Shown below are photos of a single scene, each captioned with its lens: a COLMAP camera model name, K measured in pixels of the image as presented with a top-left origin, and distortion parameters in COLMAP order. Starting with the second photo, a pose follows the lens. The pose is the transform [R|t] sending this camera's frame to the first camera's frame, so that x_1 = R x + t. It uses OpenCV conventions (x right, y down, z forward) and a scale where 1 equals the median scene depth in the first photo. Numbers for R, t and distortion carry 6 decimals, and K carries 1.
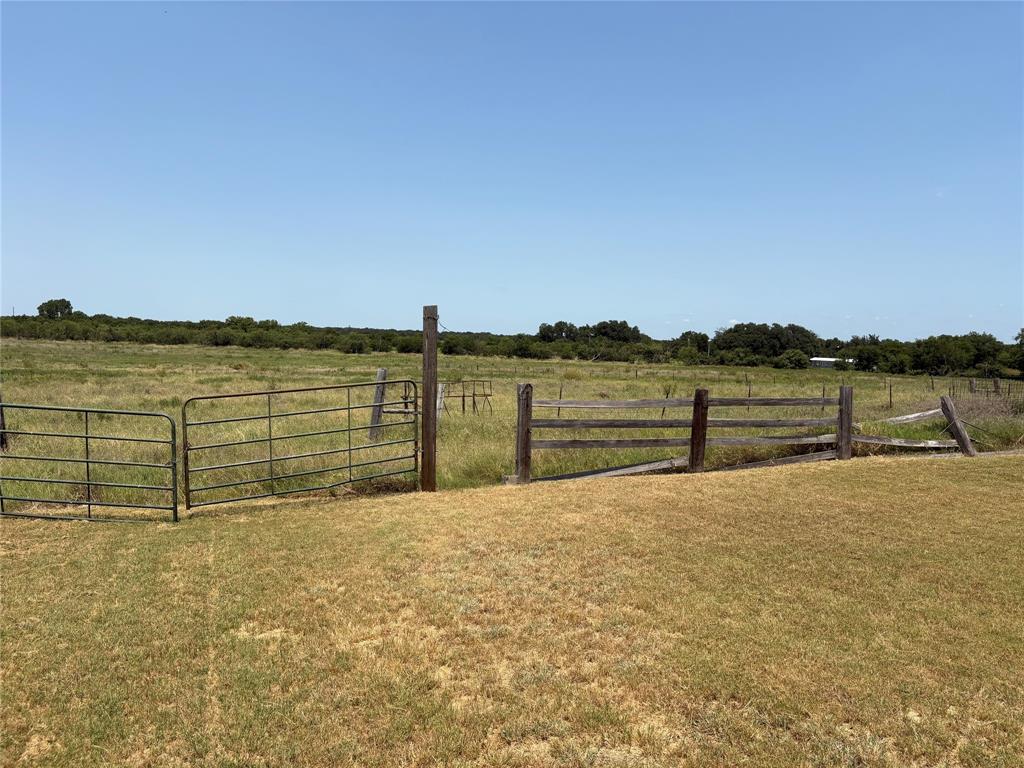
lens RADIAL K [[762.2, 0, 512.0], [0, 762.2, 384.0], [0, 0, 1]] dist [0.116517, -0.194057]
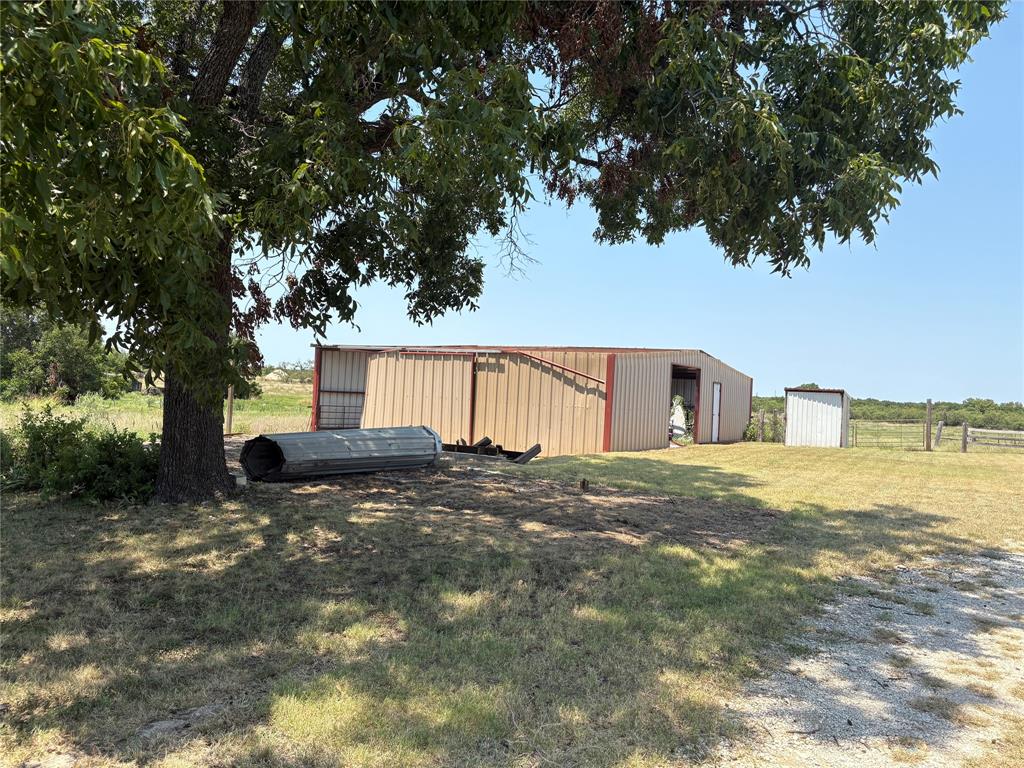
lens RADIAL K [[762.2, 0, 512.0], [0, 762.2, 384.0], [0, 0, 1]] dist [0.116517, -0.194057]
pose [[0.630157, -0.005172, -0.776451, 0.058354], [-0.075593, 0.994819, -0.067976, 0.008814], [0.772780, 0.101530, 0.626501, -0.108366]]
